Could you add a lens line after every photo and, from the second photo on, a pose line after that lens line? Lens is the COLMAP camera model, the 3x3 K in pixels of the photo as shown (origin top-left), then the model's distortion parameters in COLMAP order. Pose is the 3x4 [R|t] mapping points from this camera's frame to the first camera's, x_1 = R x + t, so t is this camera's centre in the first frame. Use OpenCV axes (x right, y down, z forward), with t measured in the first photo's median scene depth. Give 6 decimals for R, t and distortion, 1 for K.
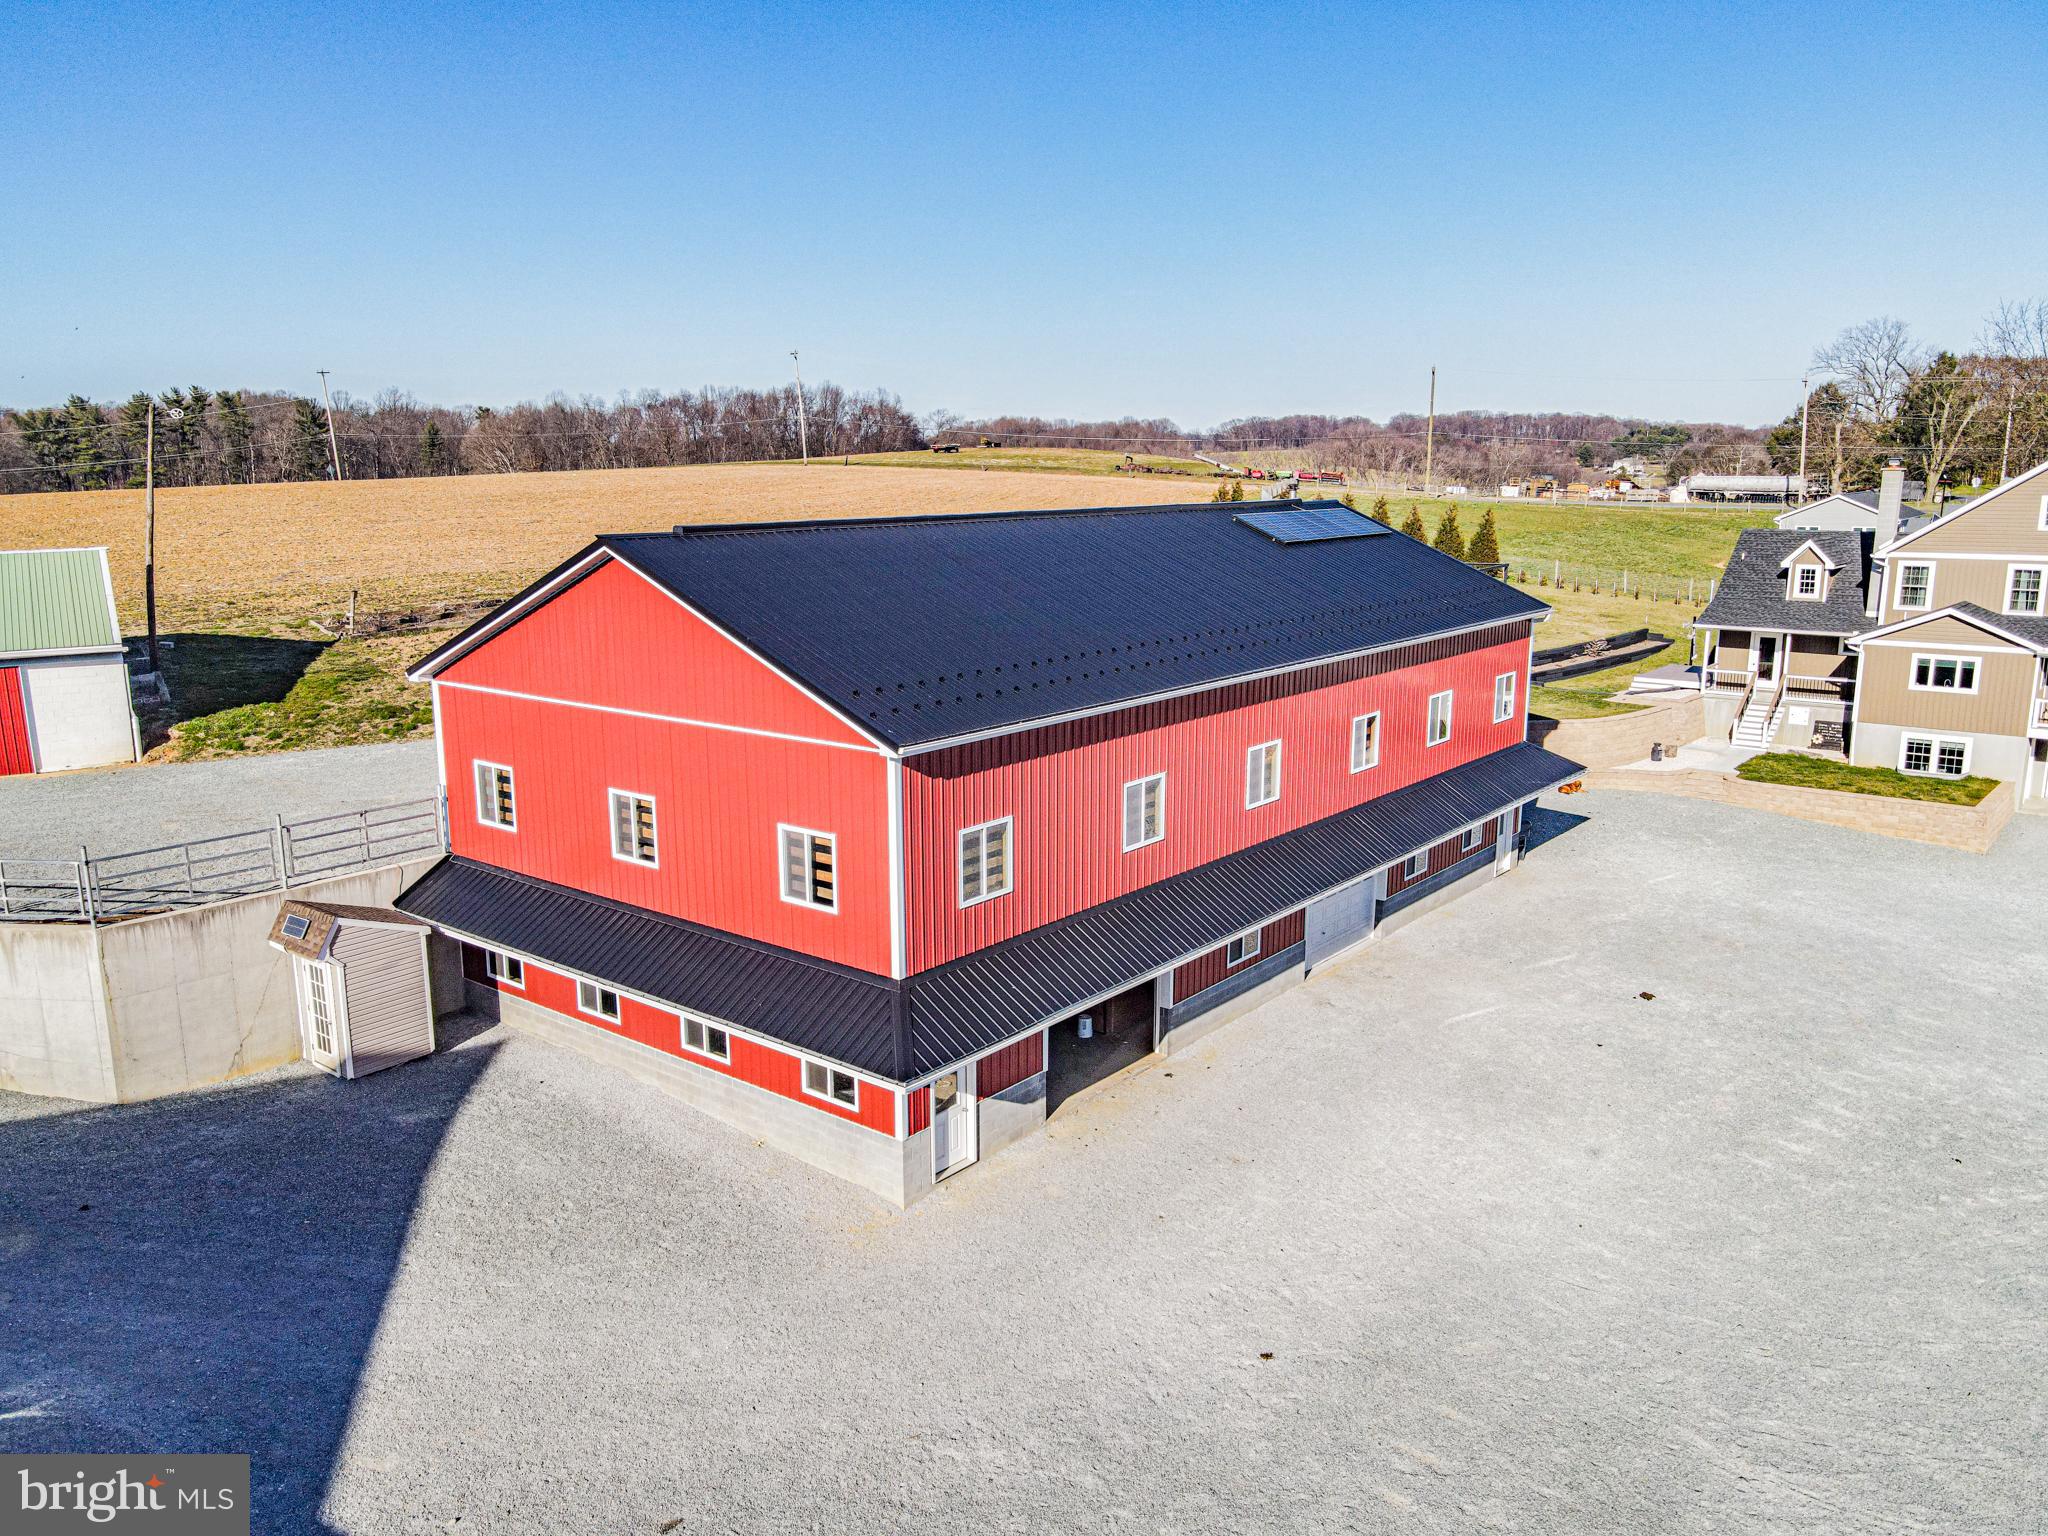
lens RADIAL K [[1477.6, 0, 1024.0], [0, 1477.6, 768.0], [0, 0, 1]] dist [0.007953, 0.004188]
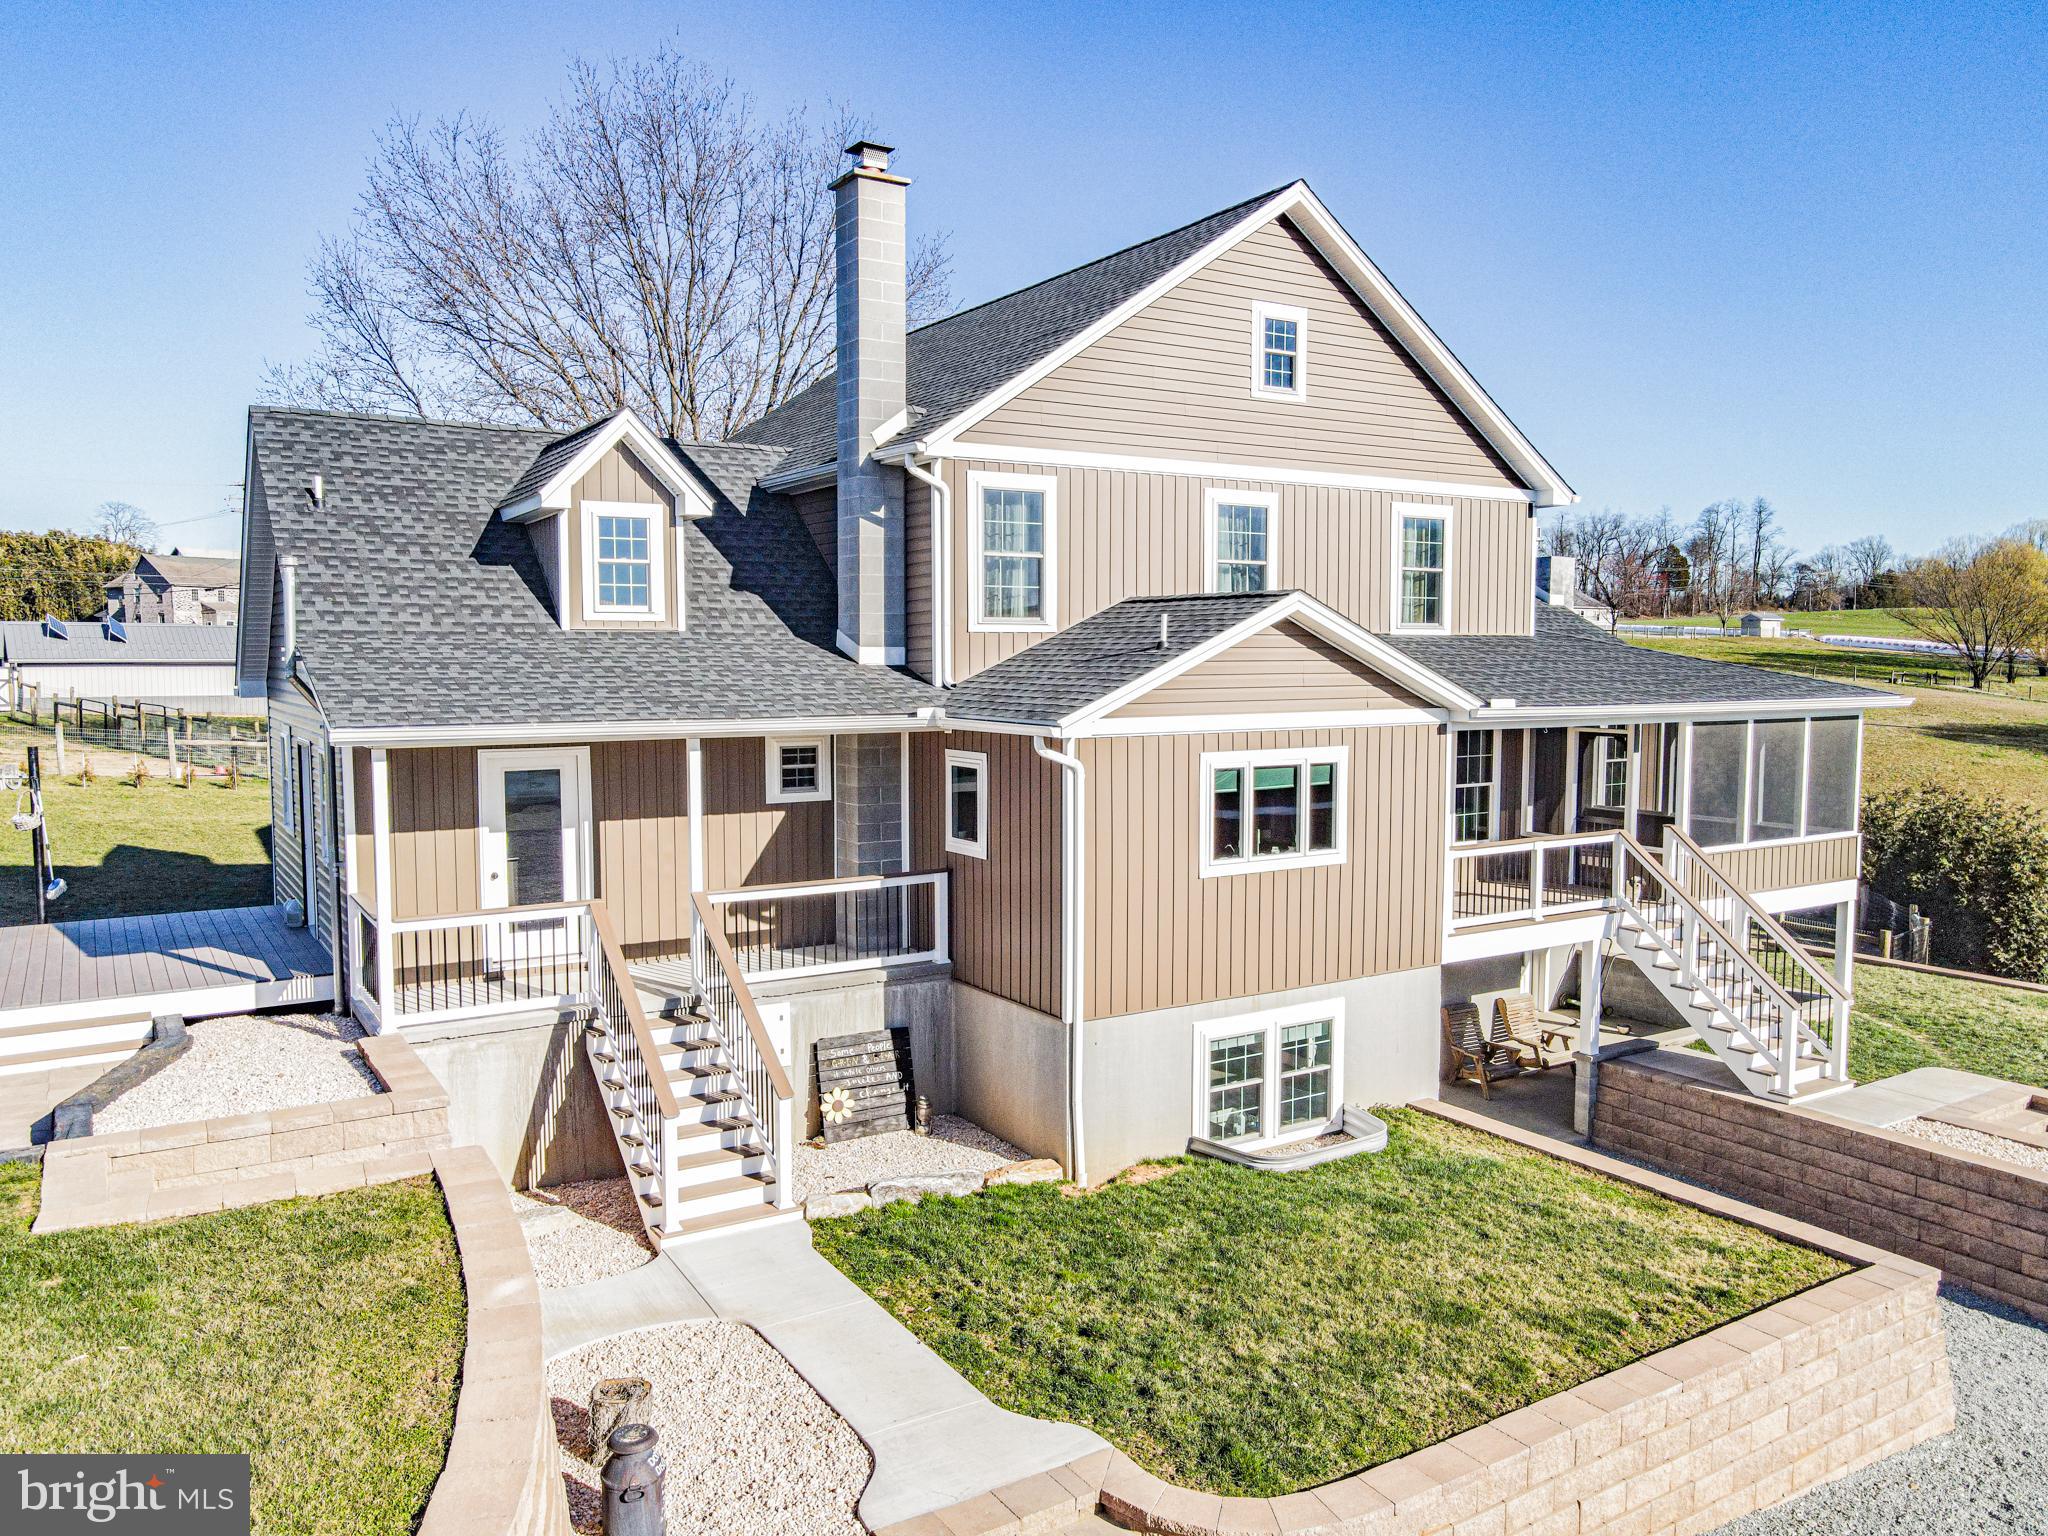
lens RADIAL K [[1477.6, 0, 1024.0], [0, 1477.6, 768.0], [0, 0, 1]] dist [0.007953, 0.004188]
pose [[0.311166, -0.070627, 0.947728, 0.312918], [0.187530, 0.982190, 0.011624, -0.084594], [-0.931670, 0.174110, 0.318869, 0.940209]]
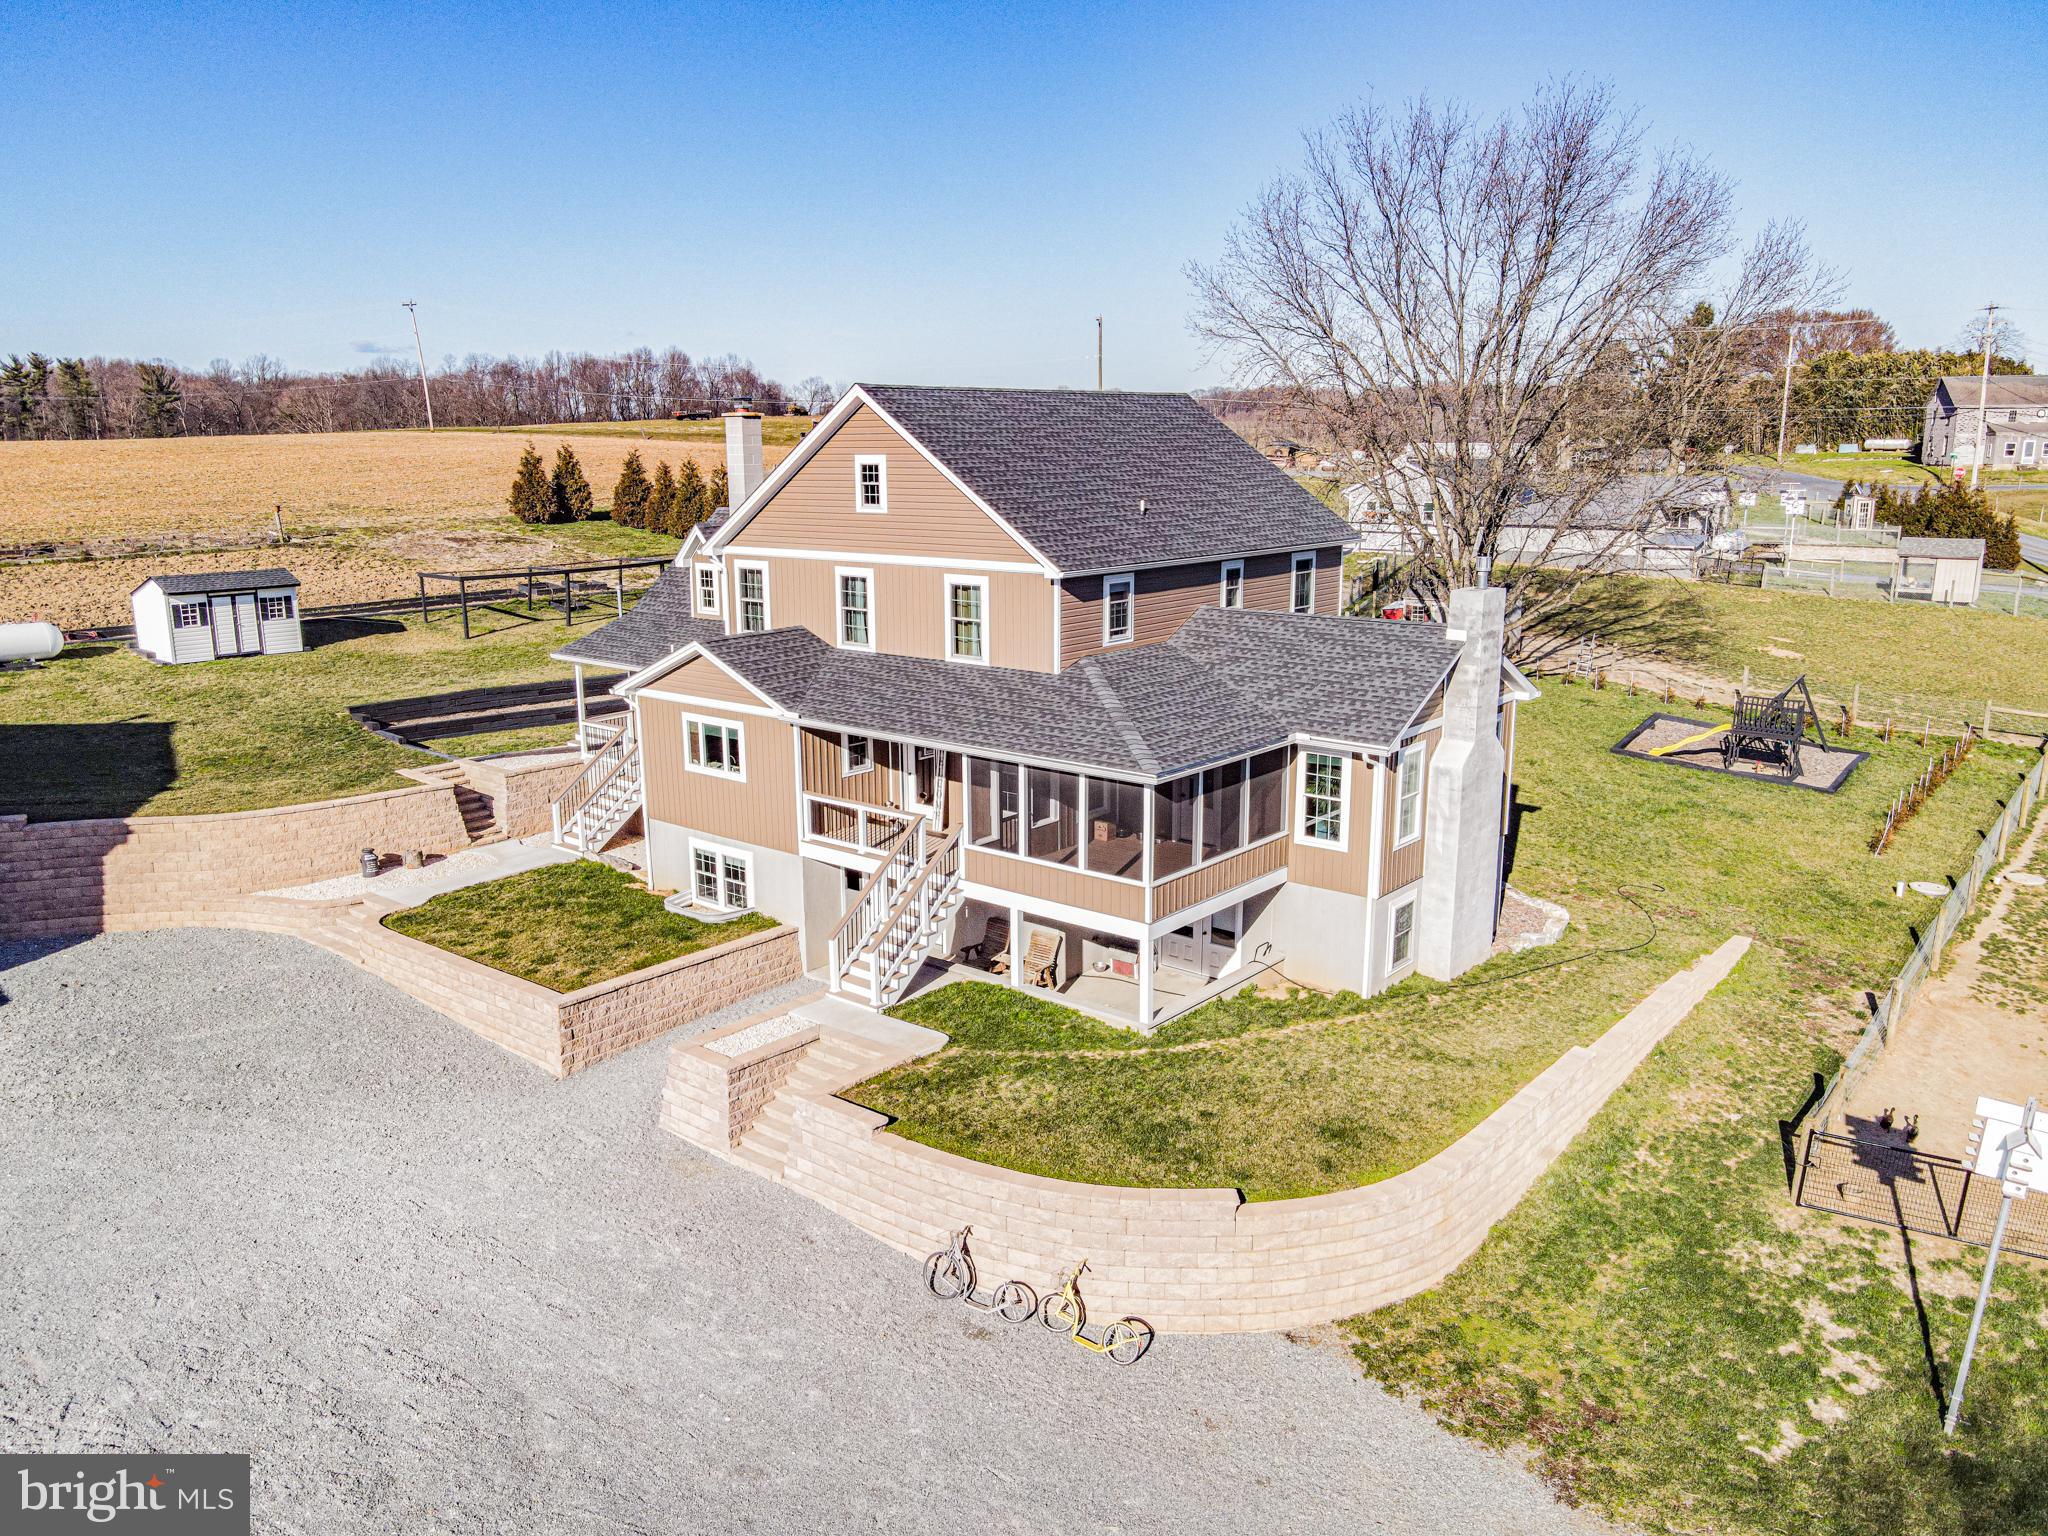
lens RADIAL K [[1551.0, 0, 1021.6], [0, 1551.0, 701.8], [0, 0, 1]] dist [0.002120, 0.001323]
pose [[0.999943, -0.009416, 0.005078, 0.737473], [0.009584, 0.999370, -0.034164, -0.057929], [-0.004753, 0.034211, 0.999403, 0.355631]]
